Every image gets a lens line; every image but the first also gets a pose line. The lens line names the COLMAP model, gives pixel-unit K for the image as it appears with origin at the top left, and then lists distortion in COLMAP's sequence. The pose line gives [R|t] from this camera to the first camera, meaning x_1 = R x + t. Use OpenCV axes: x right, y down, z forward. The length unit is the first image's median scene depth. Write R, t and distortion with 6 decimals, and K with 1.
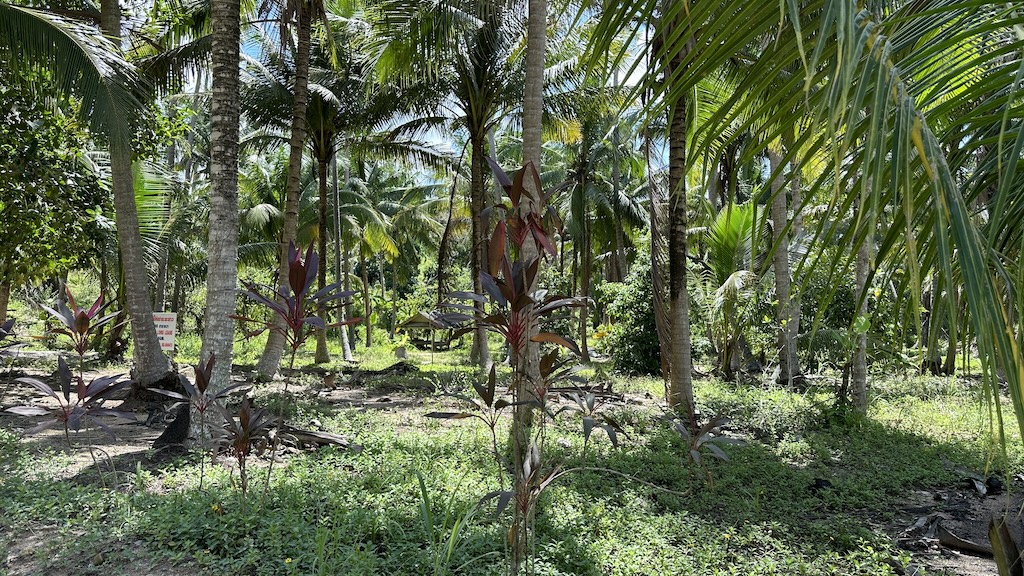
lens RADIAL K [[700.9, 0, 519.1], [0, 700.9, 286.4], [0, 0, 1]] dist [0.006883, -0.000042]
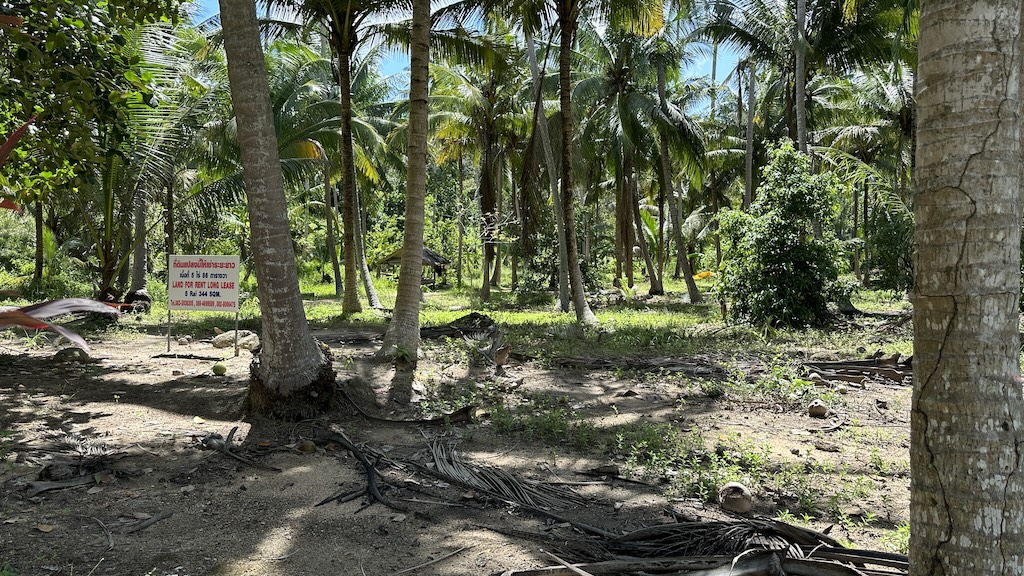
lens RADIAL K [[700.9, 0, 505.3], [0, 700.9, 292.9], [0, 0, 1]] dist [0.006883, -0.000042]
pose [[0.996047, -0.012987, 0.087869, -0.296149], [0.003509, 0.994234, 0.107178, 0.003243], [-0.088754, -0.106446, 0.990349, 0.323665]]
